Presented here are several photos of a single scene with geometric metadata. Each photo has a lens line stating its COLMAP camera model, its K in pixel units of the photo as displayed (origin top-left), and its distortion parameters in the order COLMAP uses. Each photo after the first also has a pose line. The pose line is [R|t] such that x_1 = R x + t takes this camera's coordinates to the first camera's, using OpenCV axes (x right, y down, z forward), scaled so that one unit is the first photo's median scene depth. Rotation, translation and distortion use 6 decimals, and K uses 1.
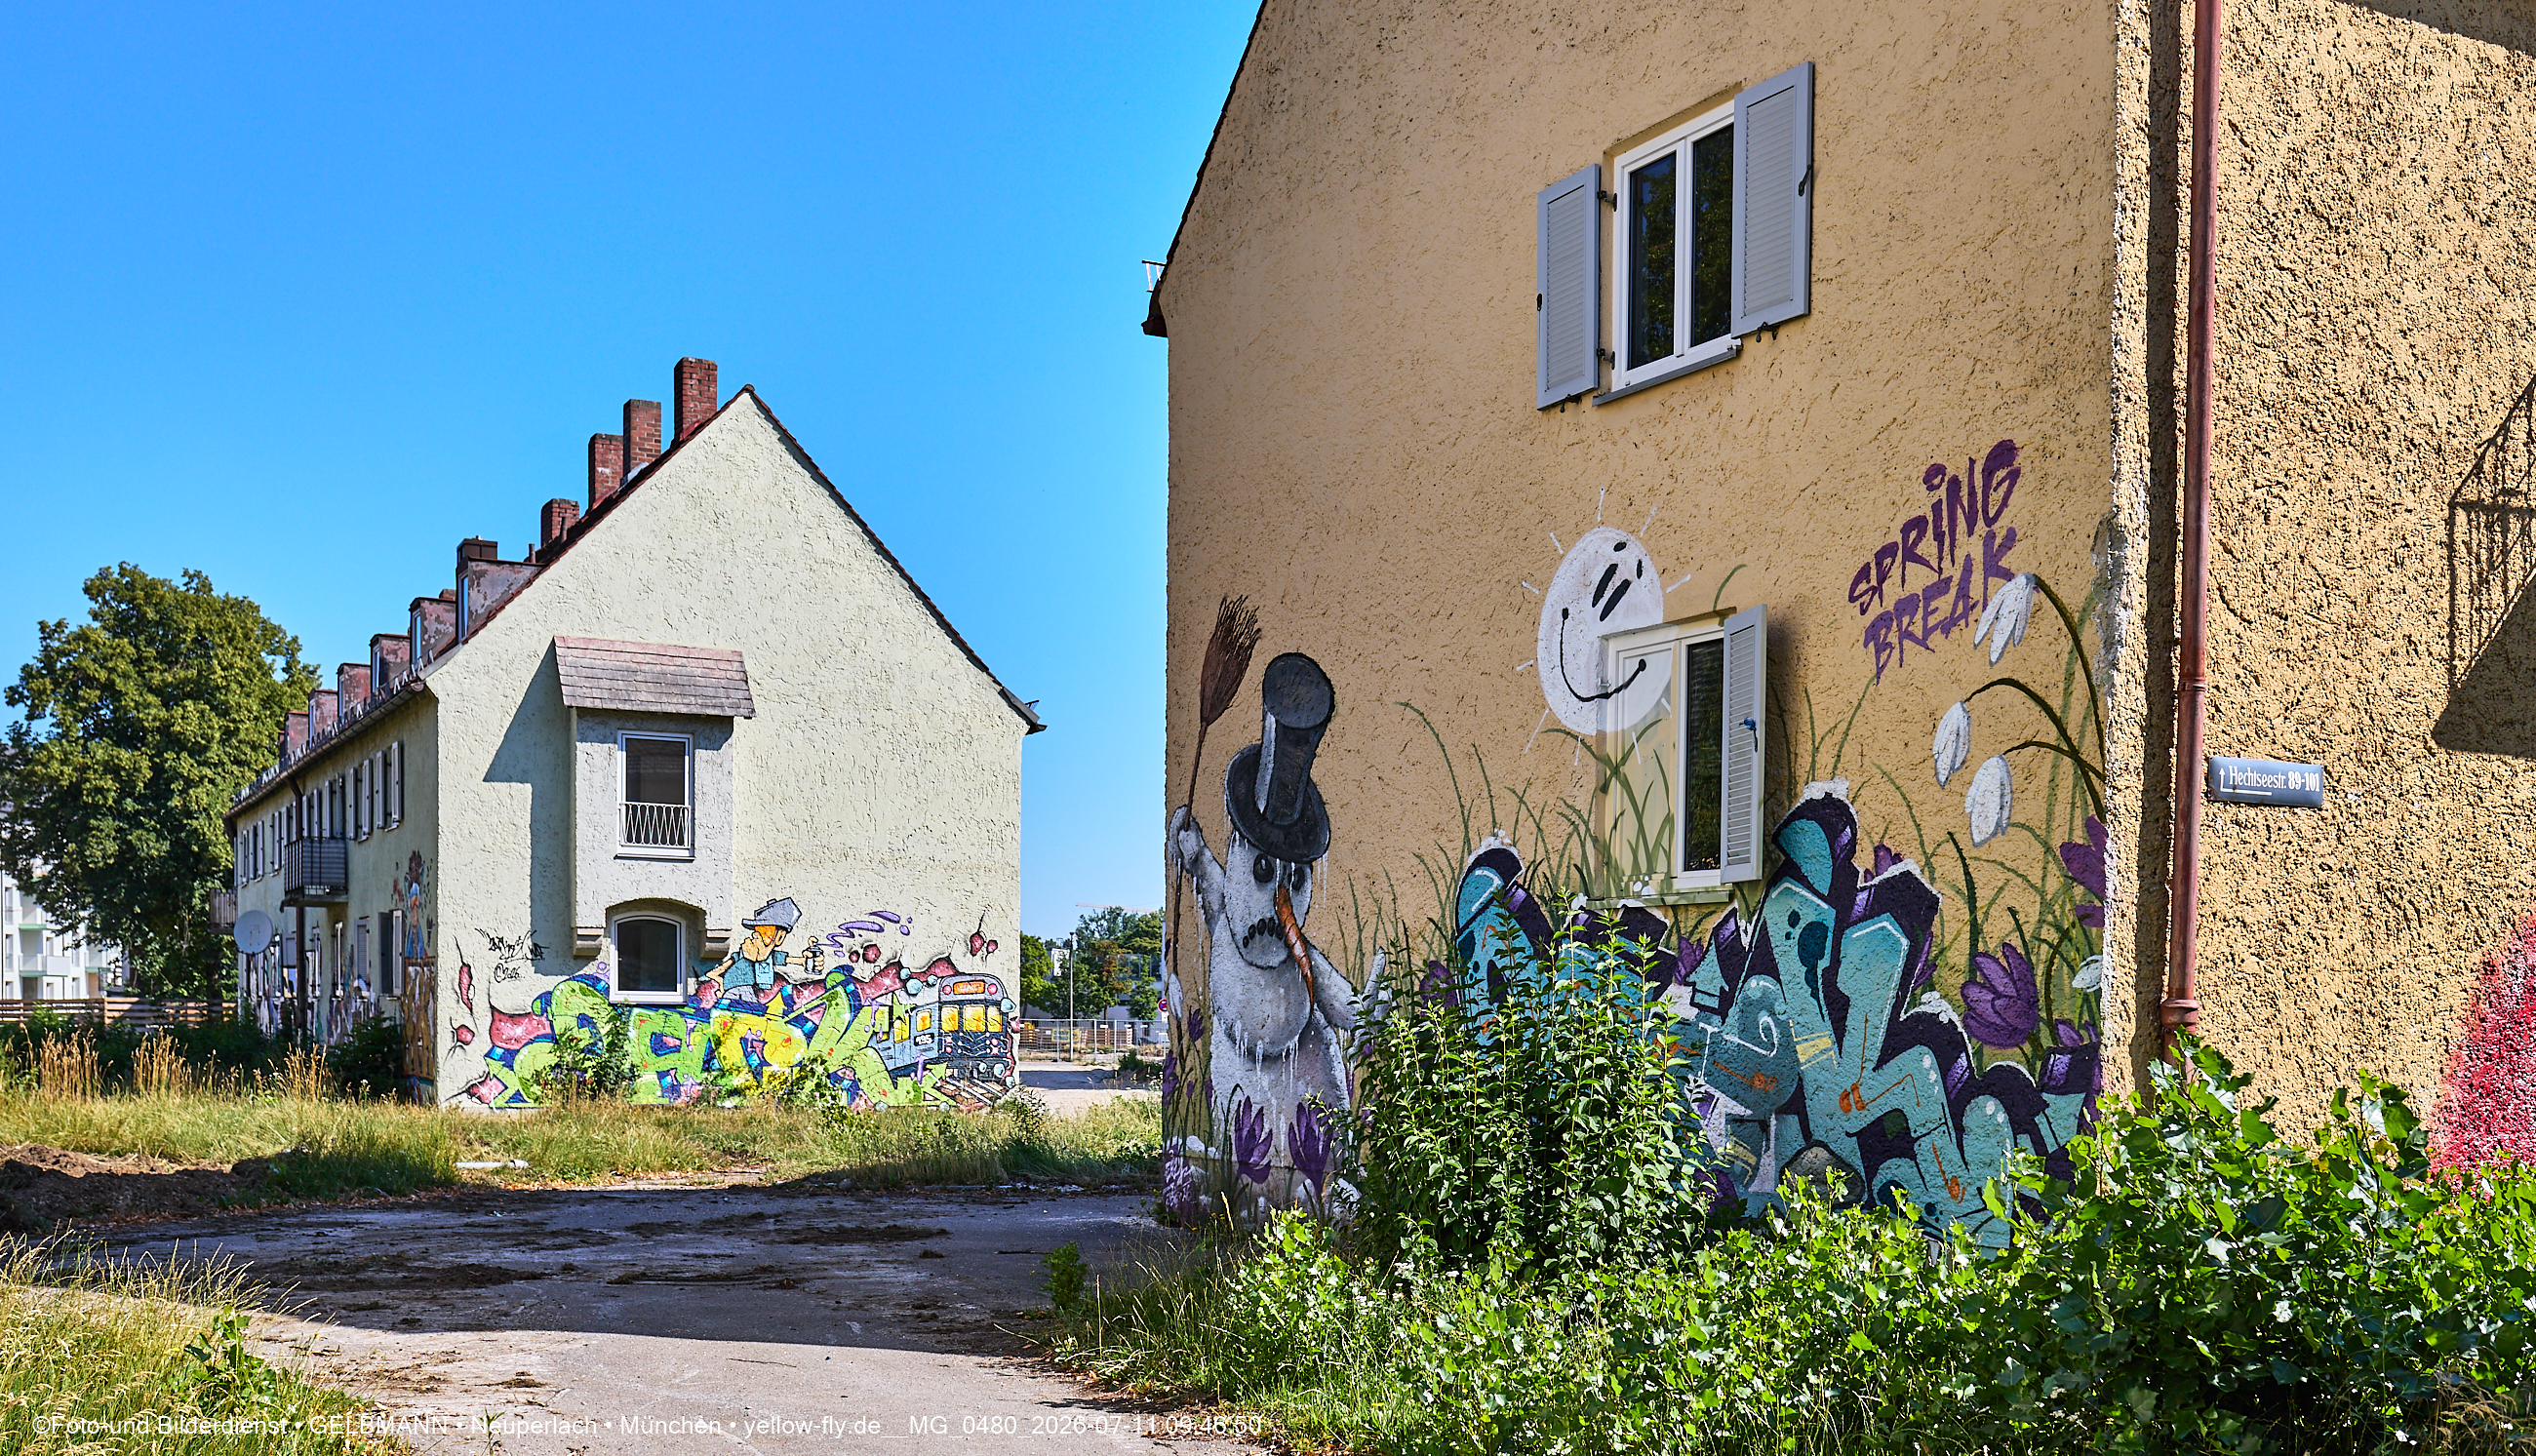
lens RADIAL K [[2568.3, 0, 1262.9], [0, 2568.3, 1143.5], [0, 0, 1]] dist [-0.014379, 0.000000]
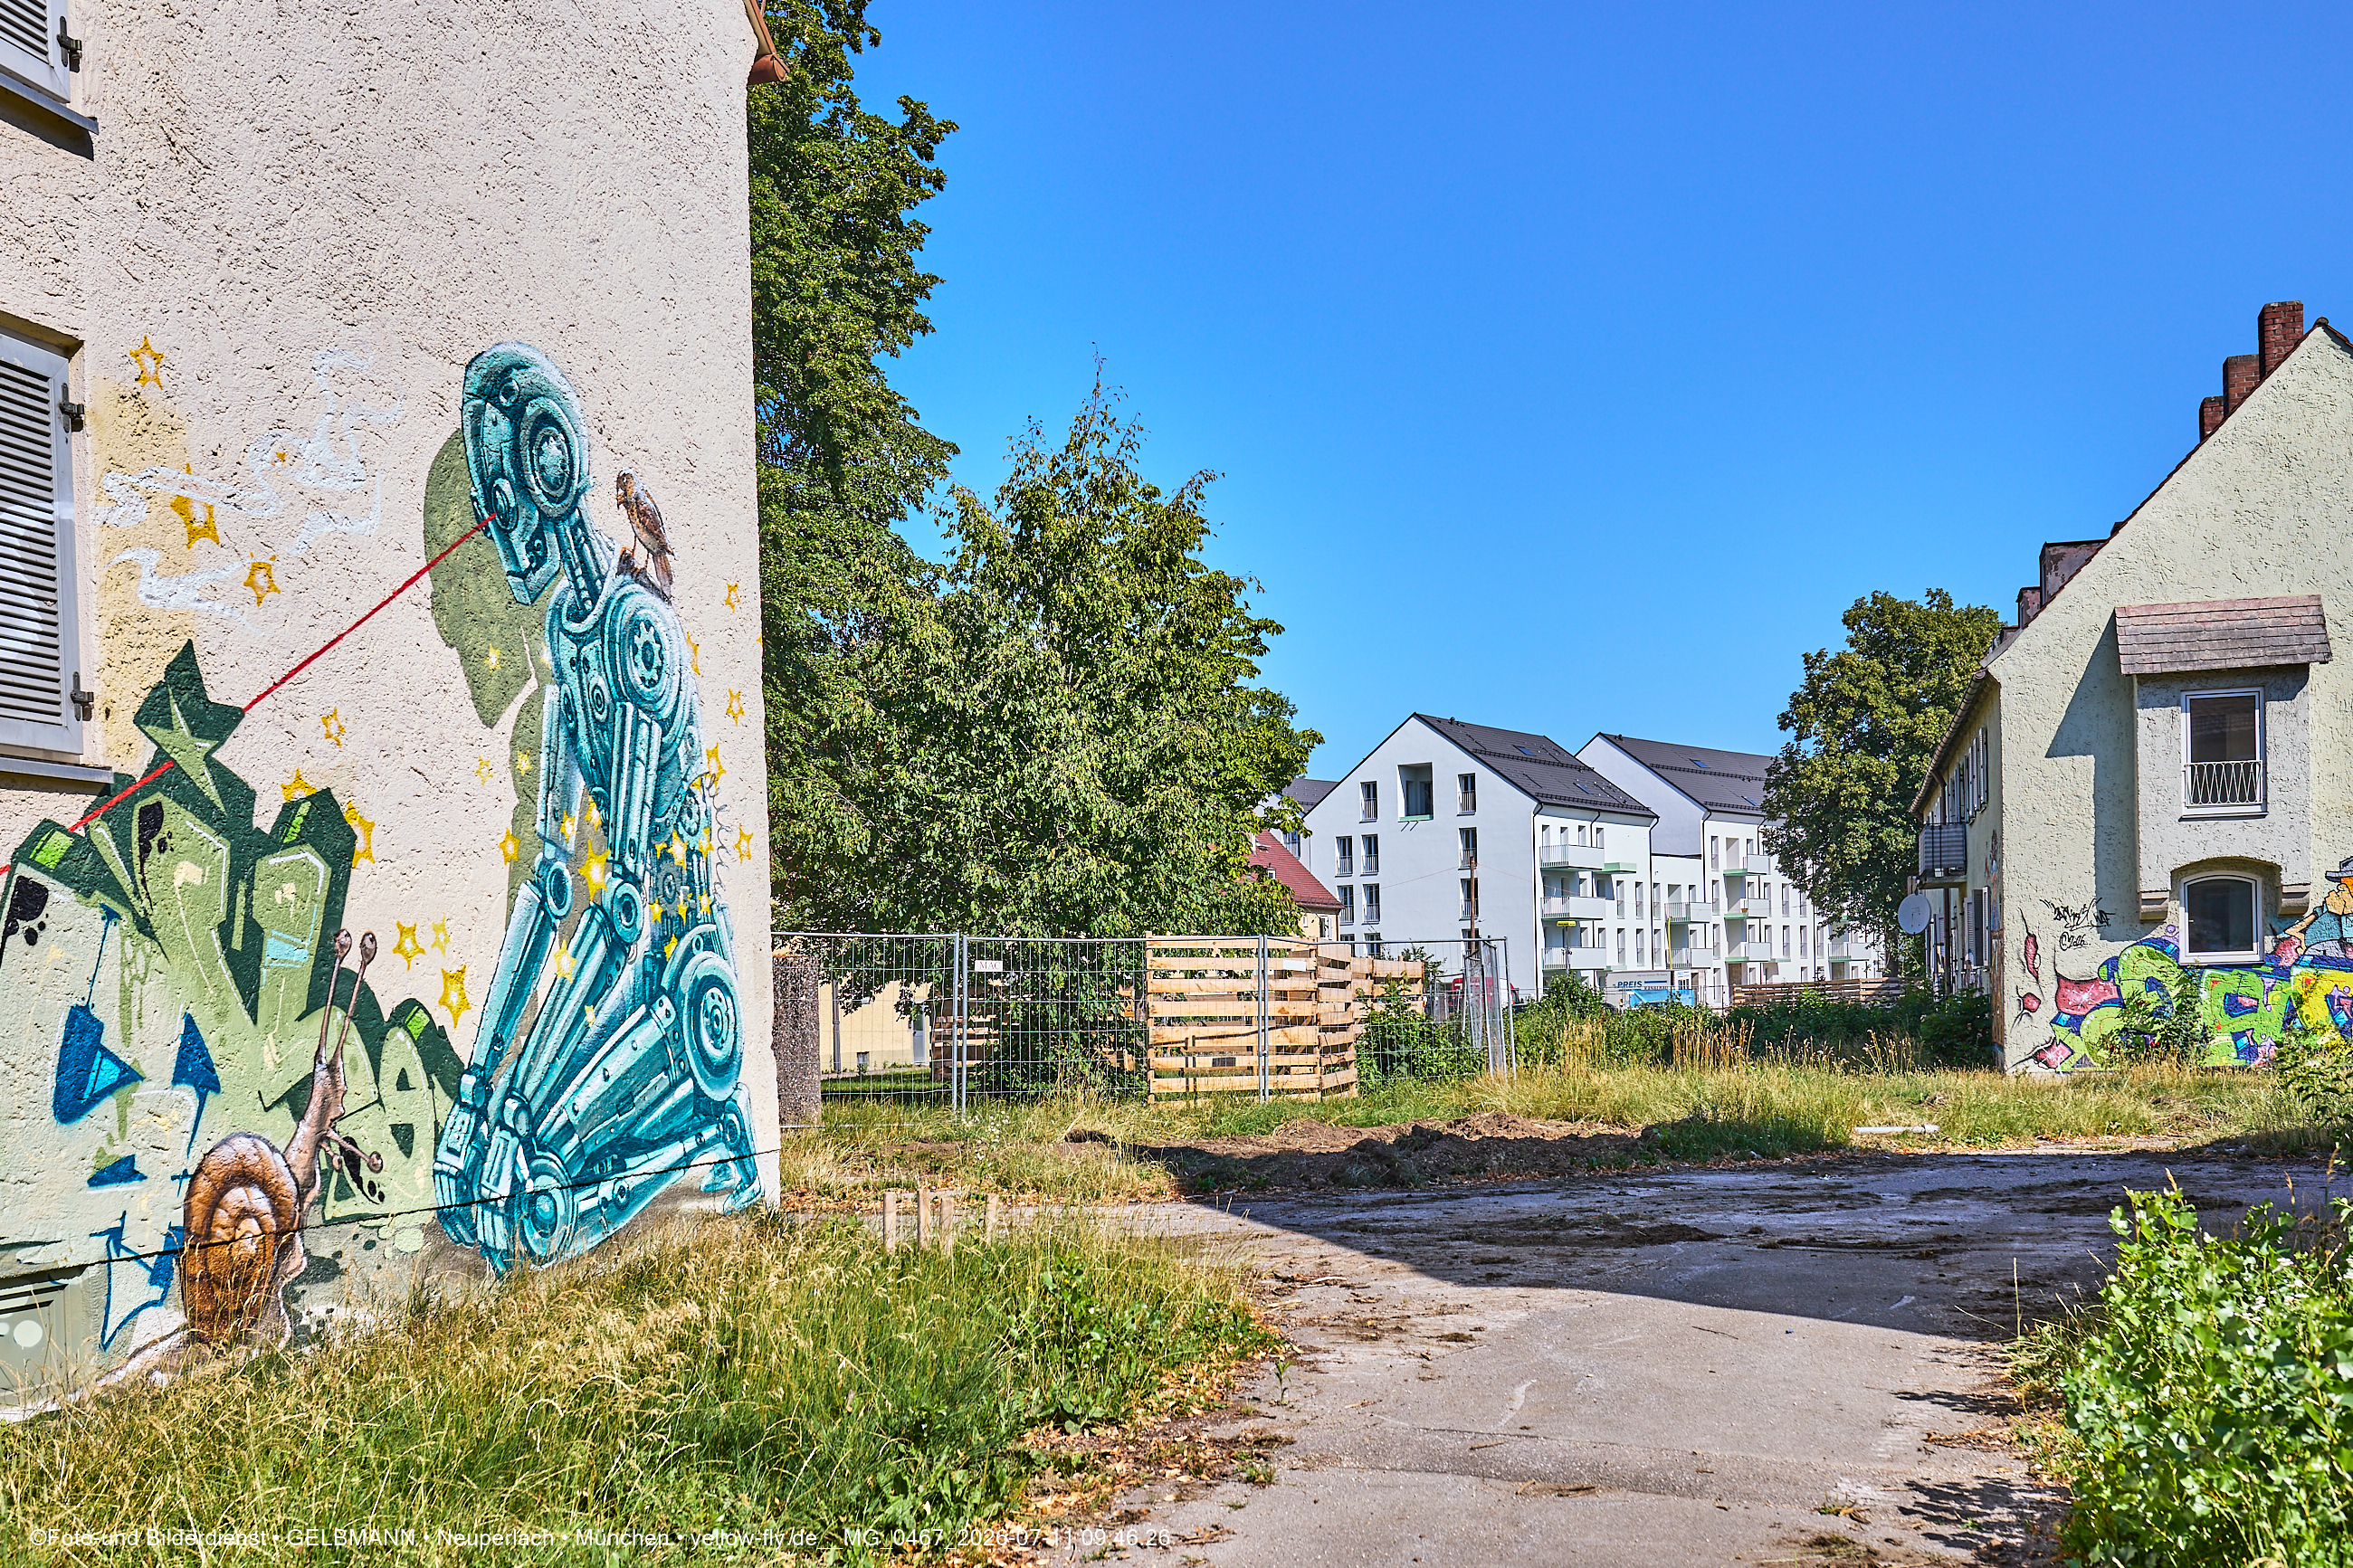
lens RADIAL K [[2375.9, 0, 1175.5], [0, 2375.9, 1079.1], [0, 0, 1]] dist [-0.024437, 0.000000]
pose [[0.718007, -0.011890, -0.695935, 0.103461], [0.004409, 0.999912, -0.012534, -0.000756], [0.696022, 0.005931, 0.717996, 0.066581]]
